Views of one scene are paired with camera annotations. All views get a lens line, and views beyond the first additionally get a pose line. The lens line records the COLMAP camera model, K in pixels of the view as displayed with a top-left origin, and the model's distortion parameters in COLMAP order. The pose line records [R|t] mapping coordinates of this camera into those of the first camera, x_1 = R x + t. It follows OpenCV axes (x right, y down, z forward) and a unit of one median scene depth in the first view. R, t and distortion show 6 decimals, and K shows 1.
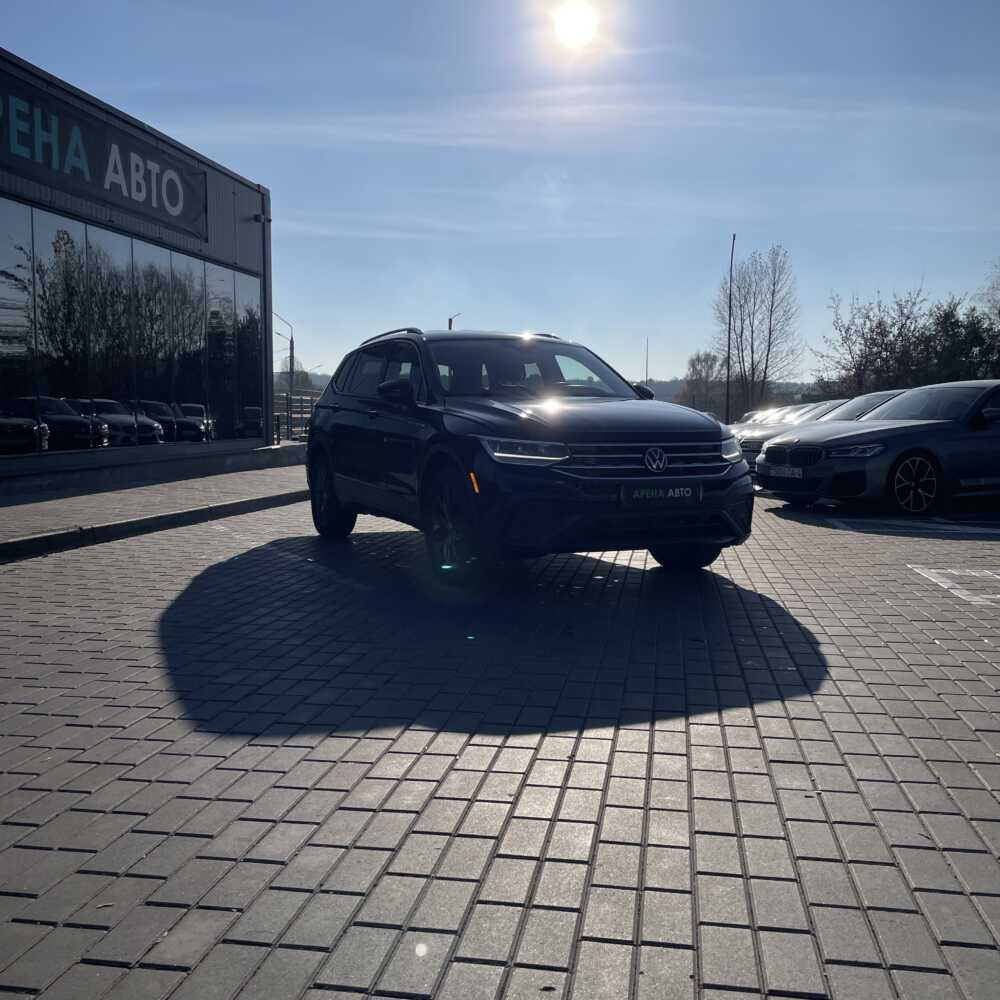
lens RADIAL K [[1037.3, 0, 503.0], [0, 1037.3, 458.5], [0, 0, 1]] dist [0.084095, -0.032013]
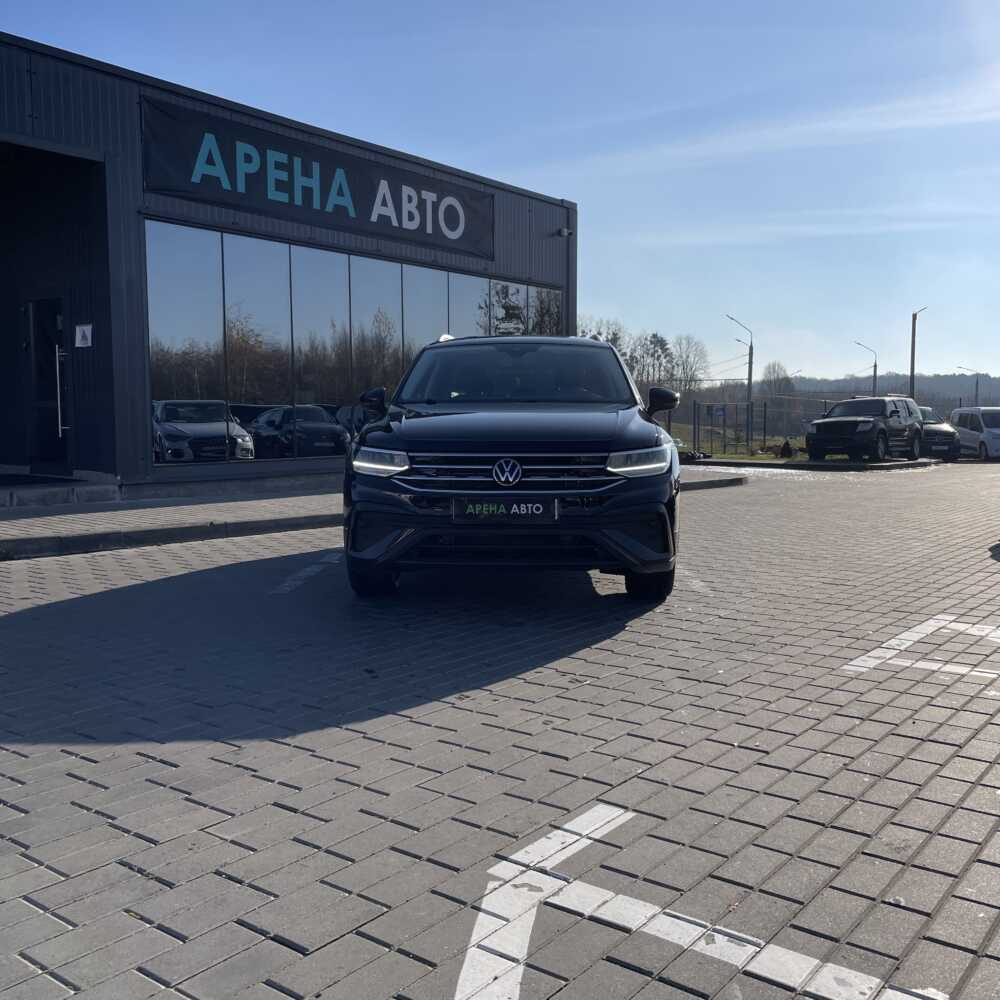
lens RADIAL K [[1014.3, 0, 509.0], [0, 1014.3, 483.9], [0, 0, 1]] dist [0.096952, -0.119177]
pose [[0.890872, 0.022028, -0.453721, 0.242982], [-0.012795, 0.999644, 0.023410, -0.004023], [0.454075, -0.015049, 0.890836, 0.091175]]
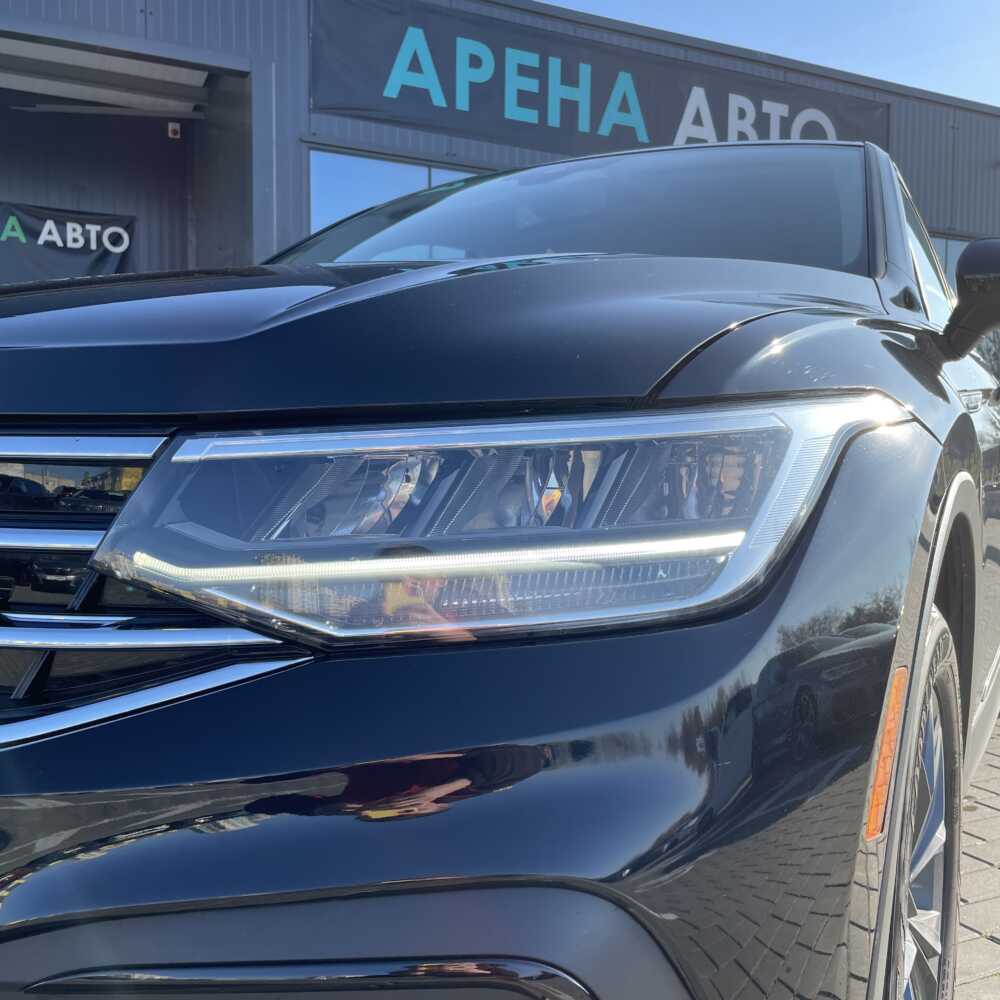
lens RADIAL K [[1014.3, 0, 509.0], [0, 1014.3, 483.9], [0, 0, 1]] dist [0.096952, -0.119177]
pose [[0.601071, 0.025933, -0.798775, 0.148457], [-0.042491, 0.999097, 0.000463, -0.005737], [0.798065, 0.033663, 0.601630, 0.445610]]
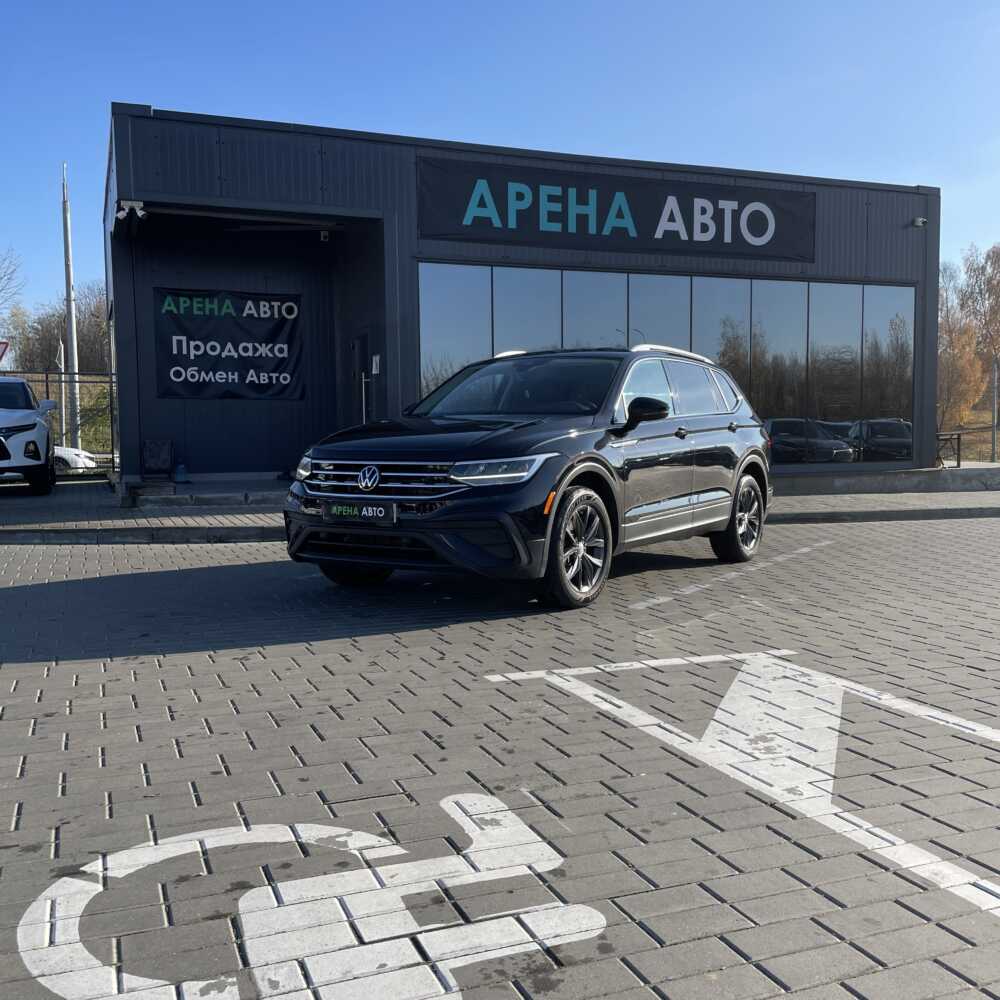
lens RADIAL K [[1001.1, 0, 498.5], [0, 1001.1, 503.8], [0, 0, 1]] dist [0.092969, -0.109991]
pose [[0.534805, 0.048323, -0.843592, 0.456636], [-0.025386, 0.998832, 0.041122, -0.007522], [0.844594, -0.000577, 0.535407, 0.256796]]
